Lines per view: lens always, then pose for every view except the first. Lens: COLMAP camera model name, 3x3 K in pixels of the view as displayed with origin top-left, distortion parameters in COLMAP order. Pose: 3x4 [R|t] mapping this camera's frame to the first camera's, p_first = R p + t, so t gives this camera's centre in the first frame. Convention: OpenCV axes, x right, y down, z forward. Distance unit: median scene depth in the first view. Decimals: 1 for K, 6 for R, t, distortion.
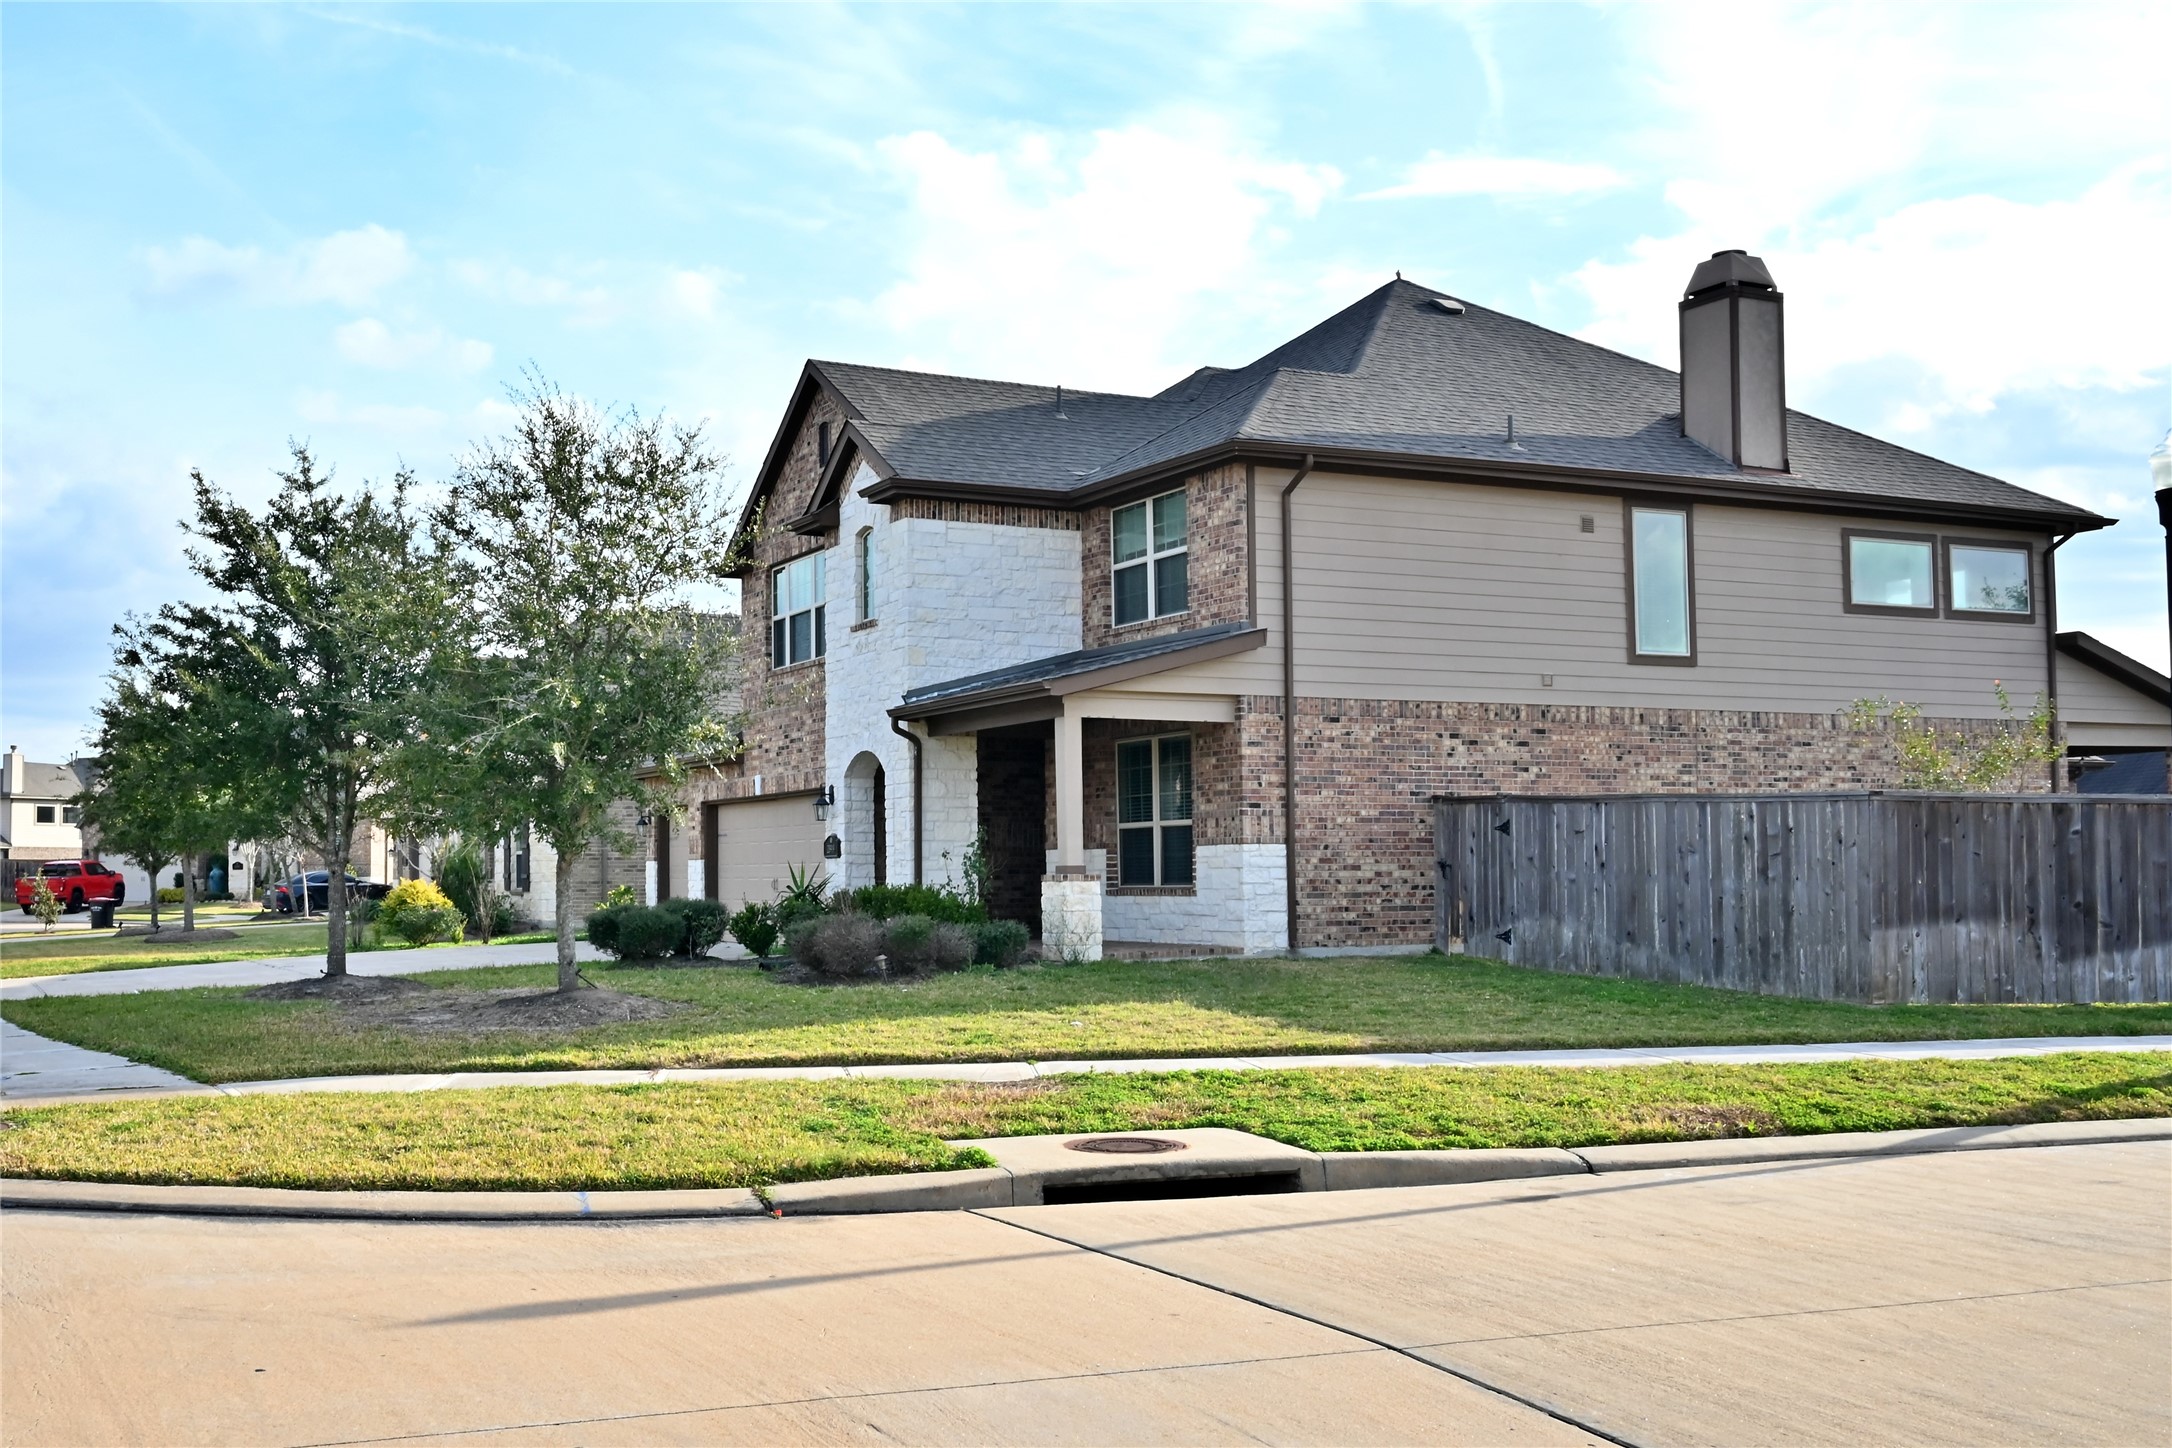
lens RADIAL K [[2109.2, 0, 1086.0], [0, 2109.2, 724.0], [0, 0, 1]] dist [-0.012050, -0.001534]
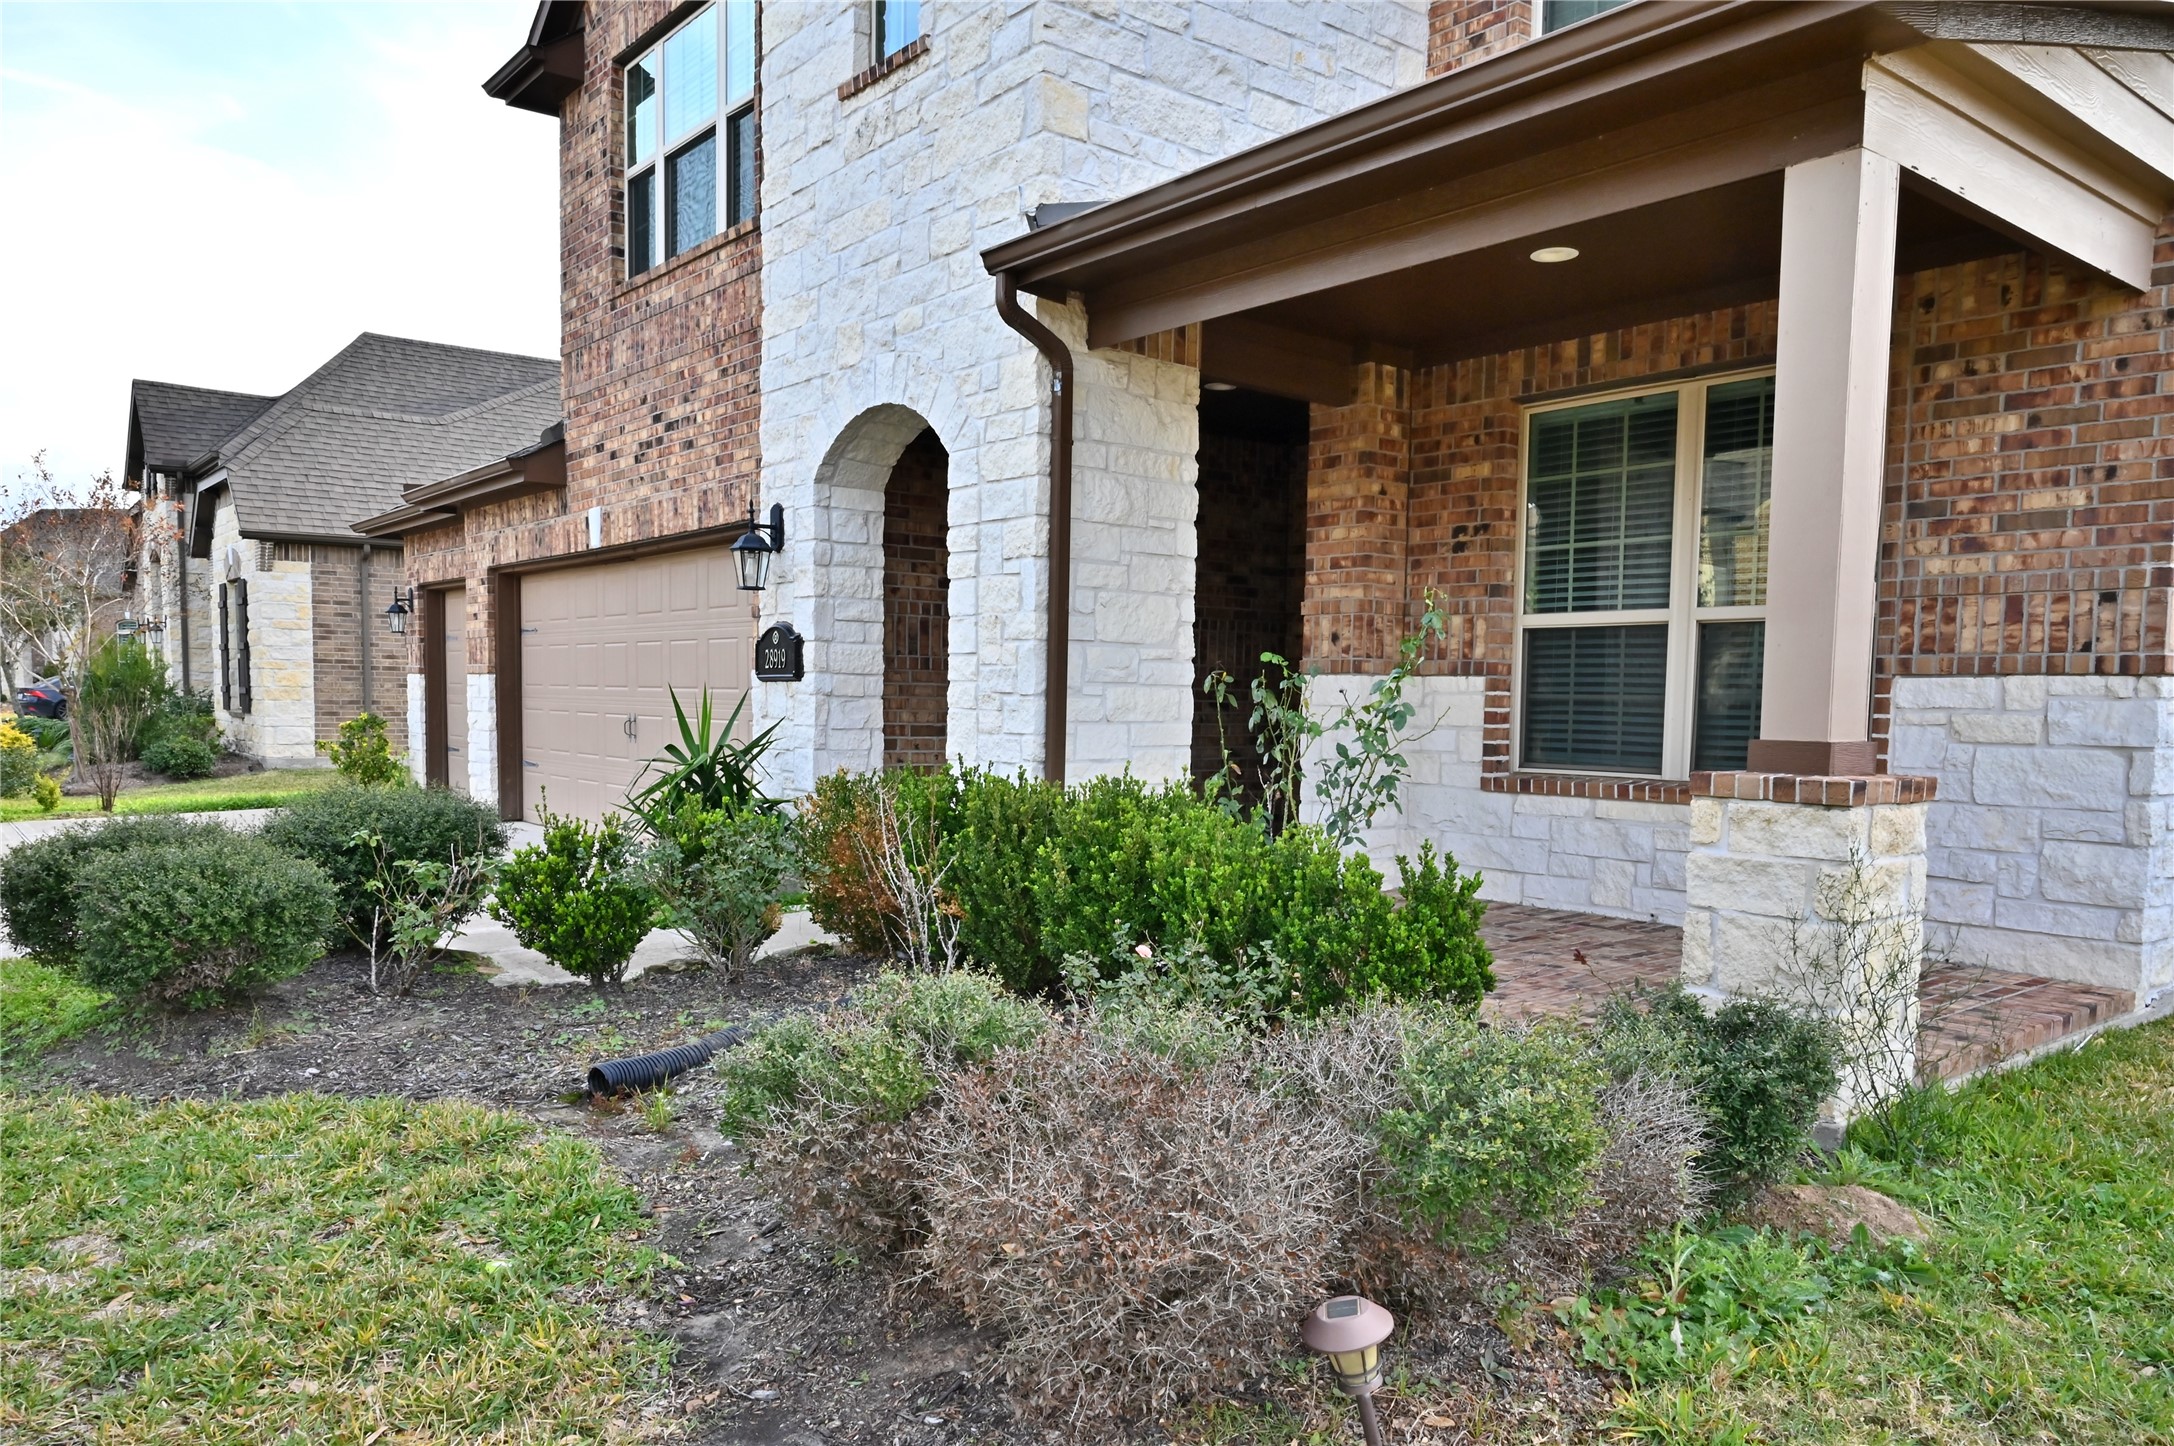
lens RADIAL K [[1466.2, 0, 1097.7], [0, 1466.2, 764.6], [0, 0, 1]] dist [-0.012765, -0.001696]
pose [[0.985284, 0.014581, 0.170301, -0.107922], [-0.035267, 0.992258, 0.119084, 0.043550], [-0.167246, -0.123338, 0.978170, 0.708739]]
